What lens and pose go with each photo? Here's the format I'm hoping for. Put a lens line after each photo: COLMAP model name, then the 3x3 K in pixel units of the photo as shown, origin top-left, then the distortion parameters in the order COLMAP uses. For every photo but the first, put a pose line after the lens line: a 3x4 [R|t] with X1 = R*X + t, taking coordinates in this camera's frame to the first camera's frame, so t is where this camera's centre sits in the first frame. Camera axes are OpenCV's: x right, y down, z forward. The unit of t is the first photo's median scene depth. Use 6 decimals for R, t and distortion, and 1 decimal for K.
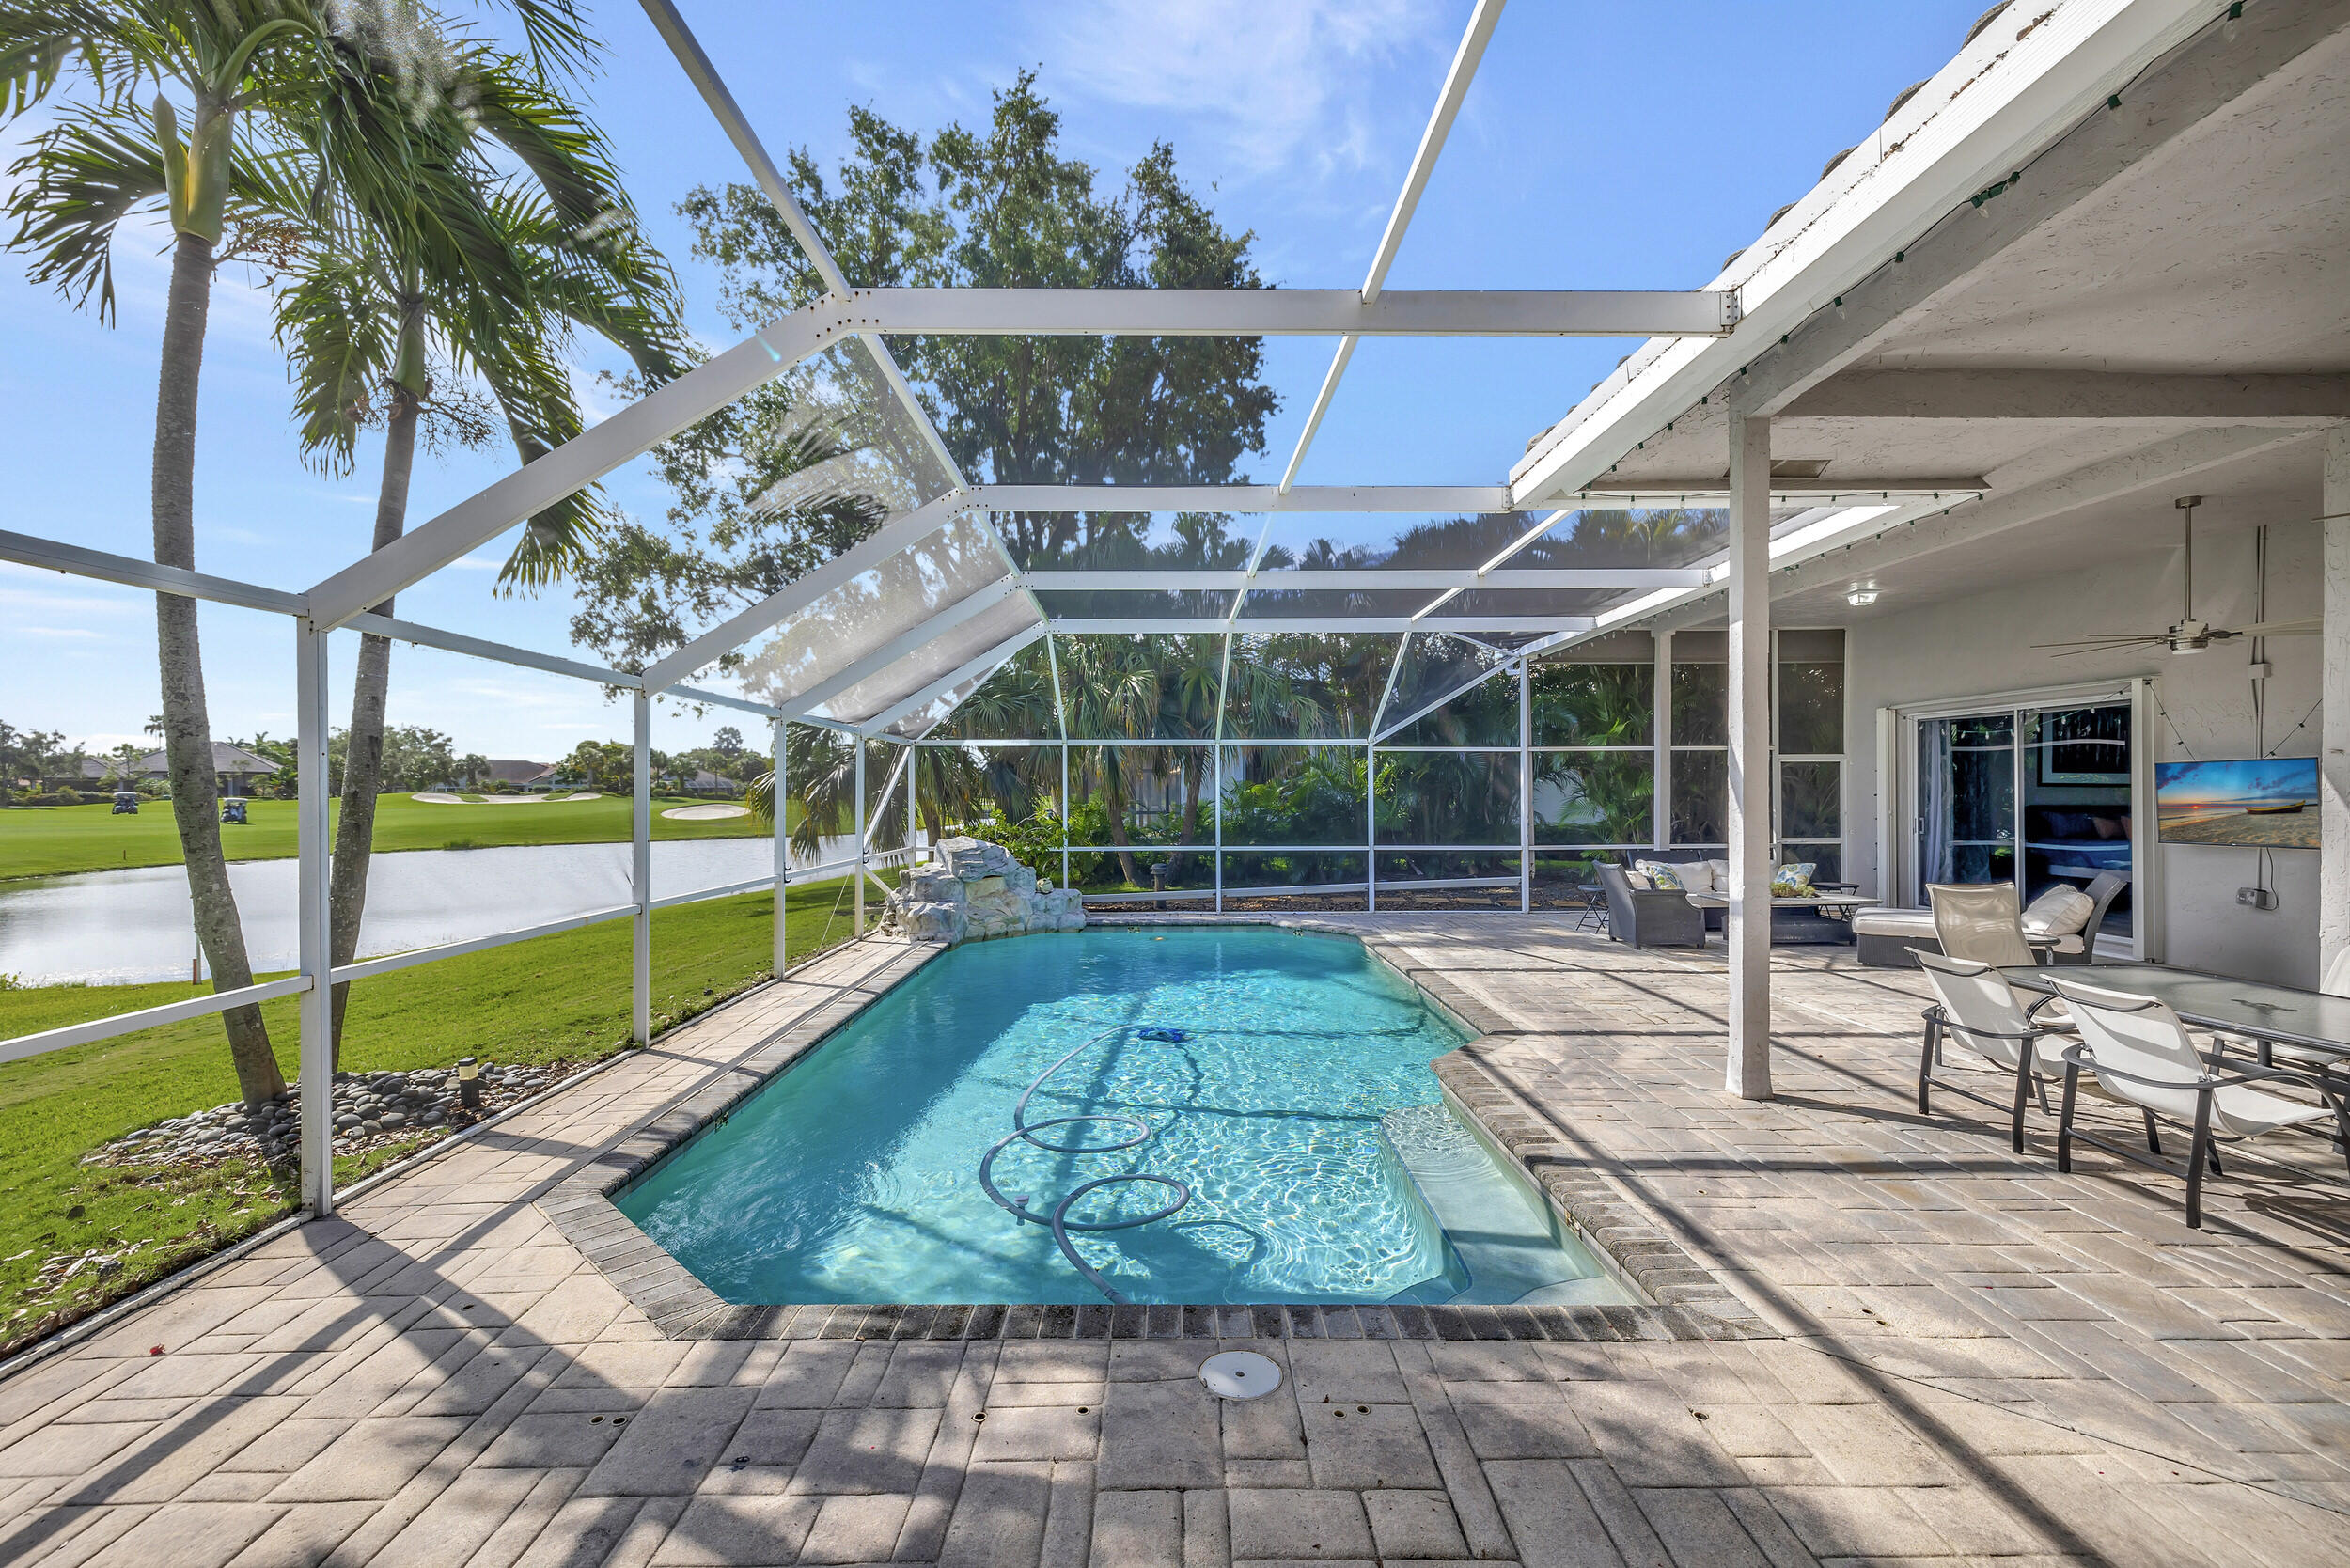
lens RADIAL K [[1002.7, 0, 1175.0], [0, 1002.7, 784.0], [0, 0, 1]] dist [0.000437, -0.000138]
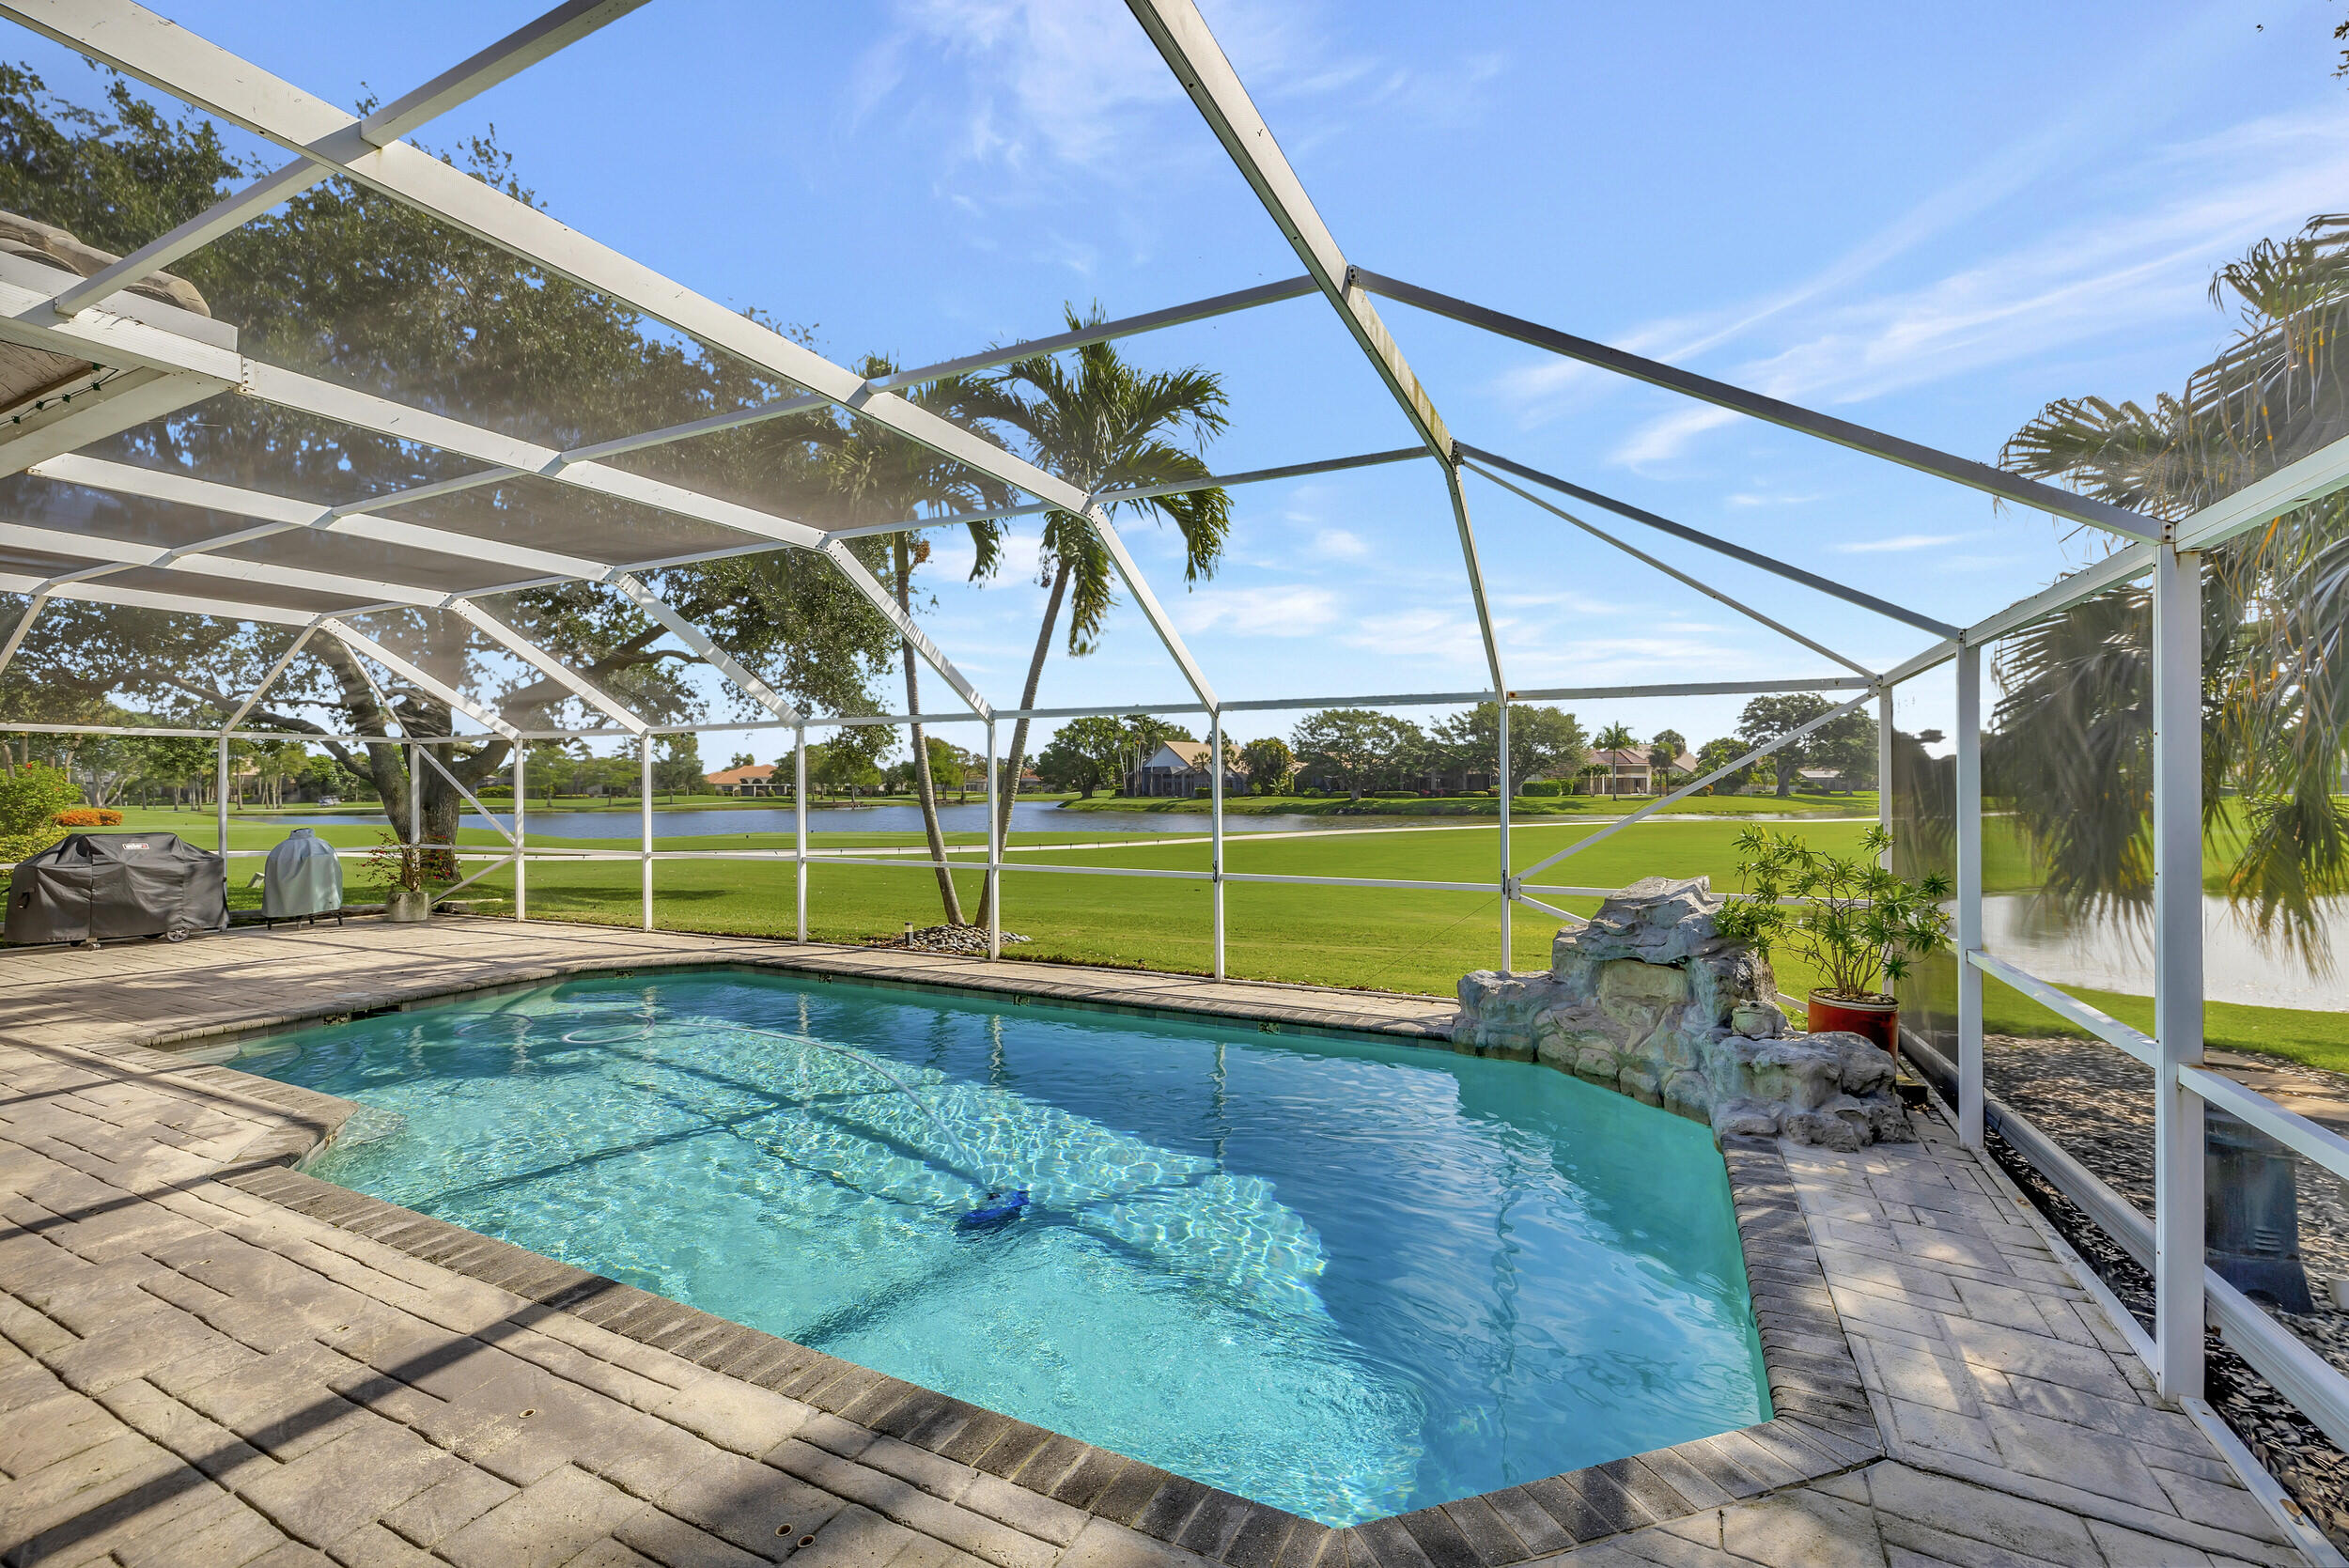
lens RADIAL K [[1002.2, 0, 1174.5], [0, 1002.2, 784.0], [0, 0, 1]] dist [0.000437, -0.000138]
pose [[-0.458501, -0.001642, -0.888693, 0.689465], [0.011591, 0.999902, -0.007828, 0.002630], [0.888619, -0.013890, -0.458437, 1.505399]]
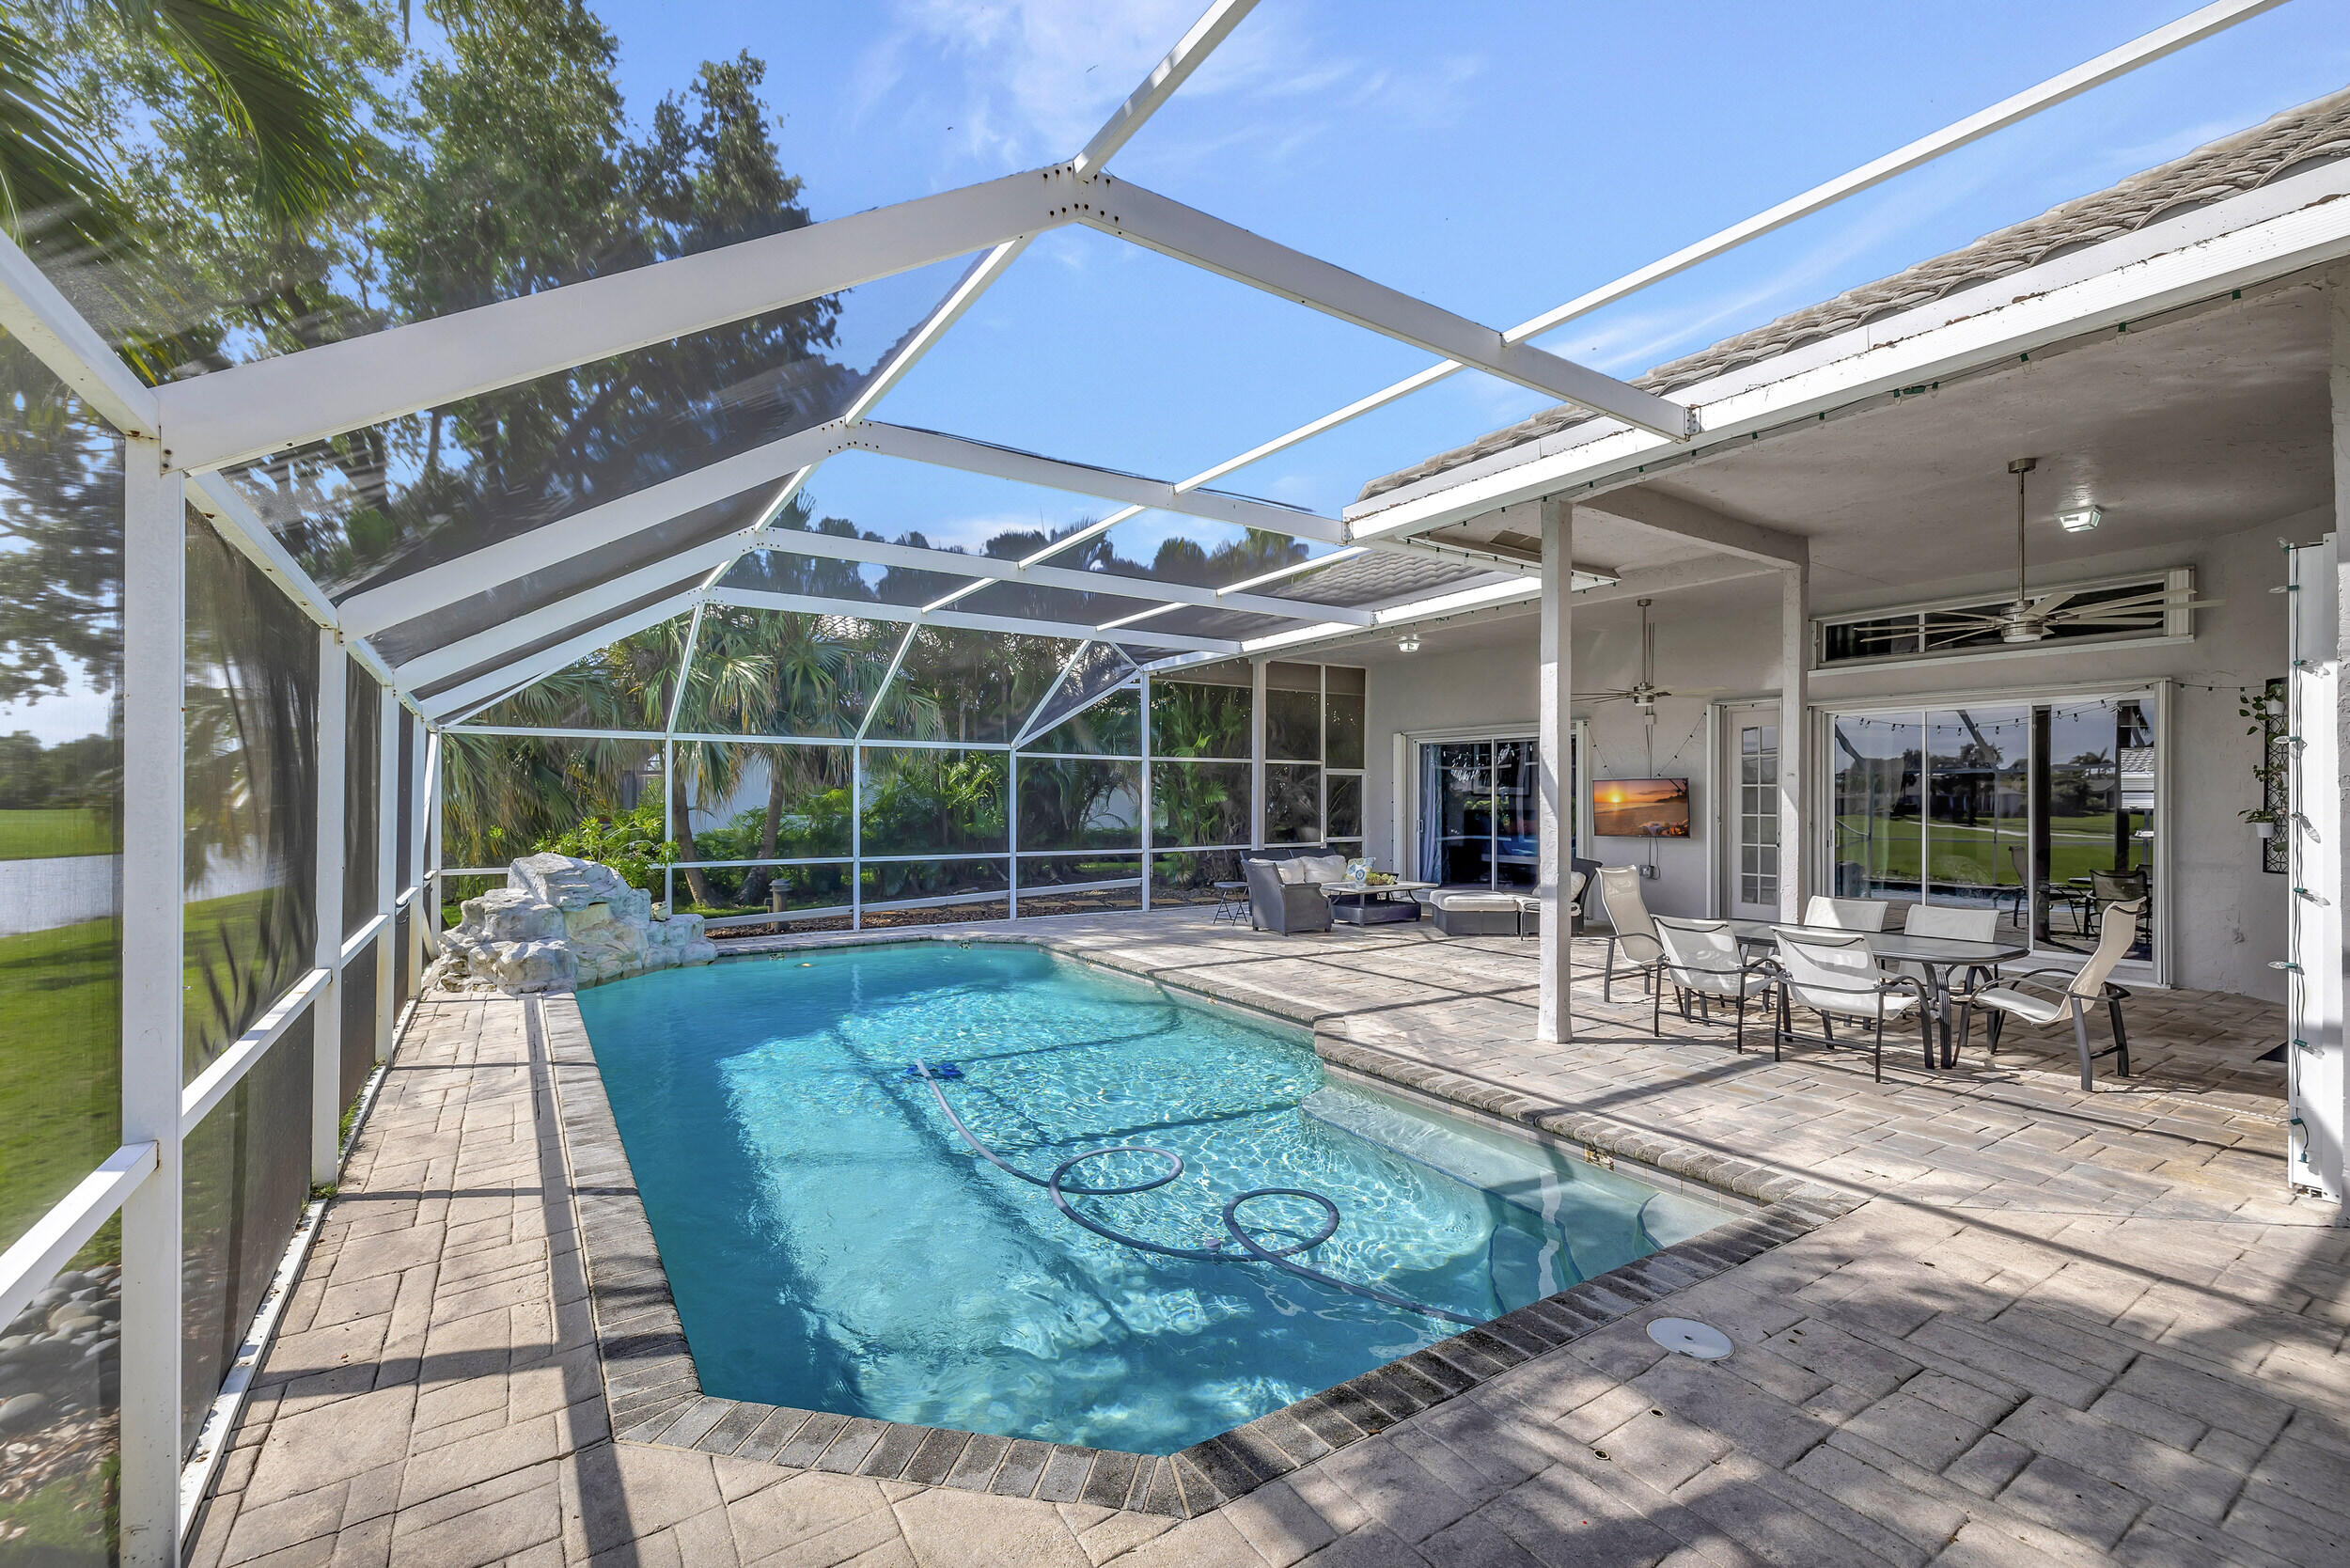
lens RADIAL K [[1002.7, 0, 1175.0], [0, 1002.7, 784.0], [0, 0, 1]] dist [0.000437, -0.000138]
pose [[0.839452, 0.011998, 0.543301, -0.381776], [-0.008000, 0.999921, -0.009722, 0.004312], [-0.543374, 0.003815, 0.839482, 0.153763]]
